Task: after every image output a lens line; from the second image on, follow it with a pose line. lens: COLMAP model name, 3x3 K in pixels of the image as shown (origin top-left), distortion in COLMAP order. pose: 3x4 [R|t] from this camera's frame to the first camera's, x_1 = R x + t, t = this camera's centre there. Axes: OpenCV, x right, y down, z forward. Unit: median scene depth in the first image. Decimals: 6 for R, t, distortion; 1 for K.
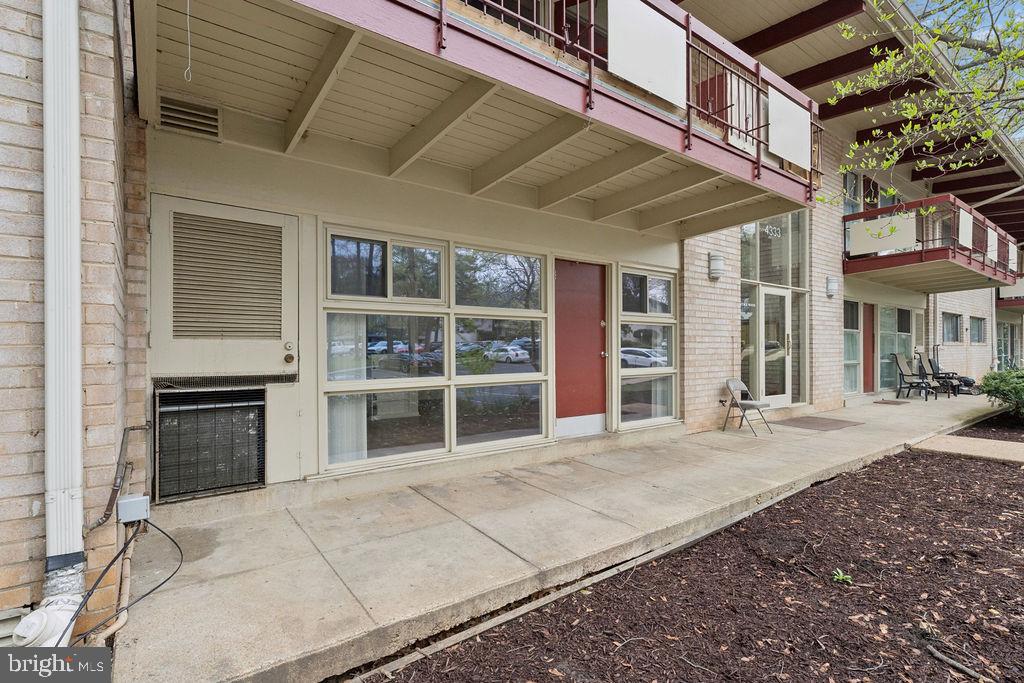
lens RADIAL K [[478.8, 0, 512.5], [0, 478.8, 351.6], [0, 0, 1]] dist [-0.000844, -0.000798]
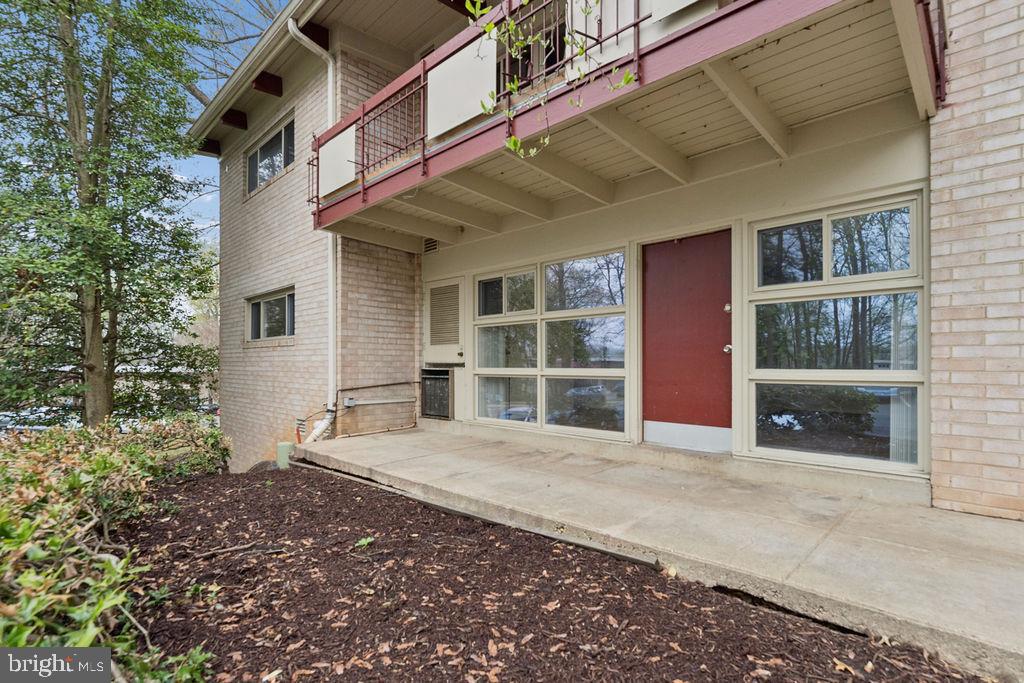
lens RADIAL K [[478.8, 0, 508.2], [0, 478.8, 363.1], [0, 0, 1]] dist [-0.000844, -0.000798]
pose [[0.179717, 0.006601, -0.983696, 1.248670], [0.000202, 0.999977, 0.006747, 0.032957], [0.983718, -0.001411, 0.179712, 0.767569]]
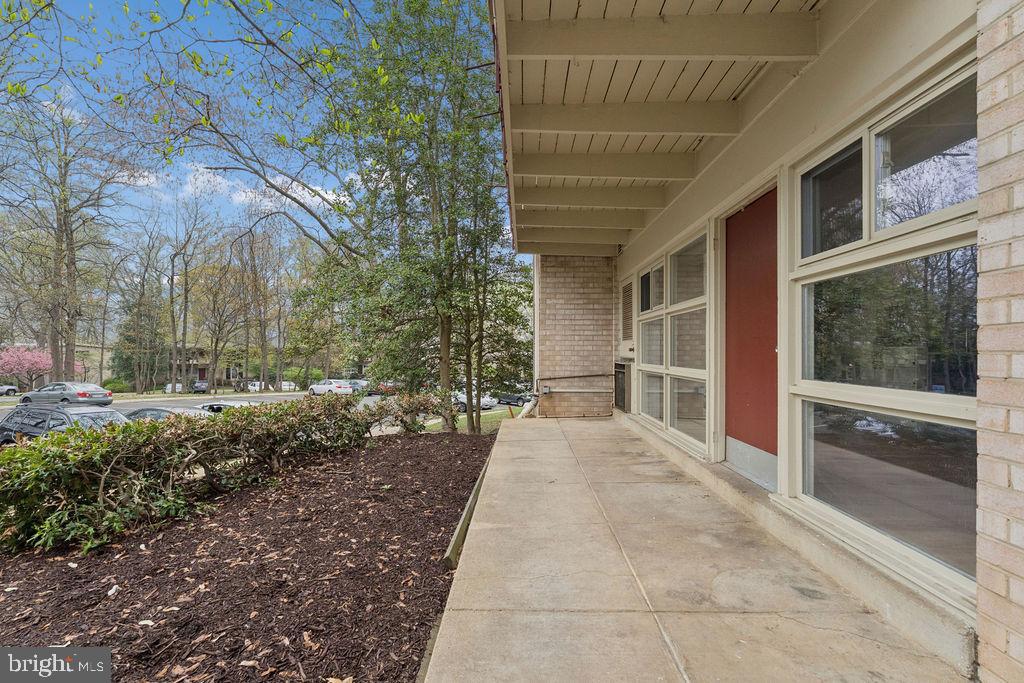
lens RADIAL K [[444.4, 0, 518.9], [0, 444.4, 350.7], [0, 0, 1]] dist [-0.002434, 0.000652]
pose [[-0.596791, 0.010018, -0.802334, 1.102040], [0.008056, 0.999946, 0.006493, 0.003397], [0.802356, -0.002588, -0.596840, 1.531074]]
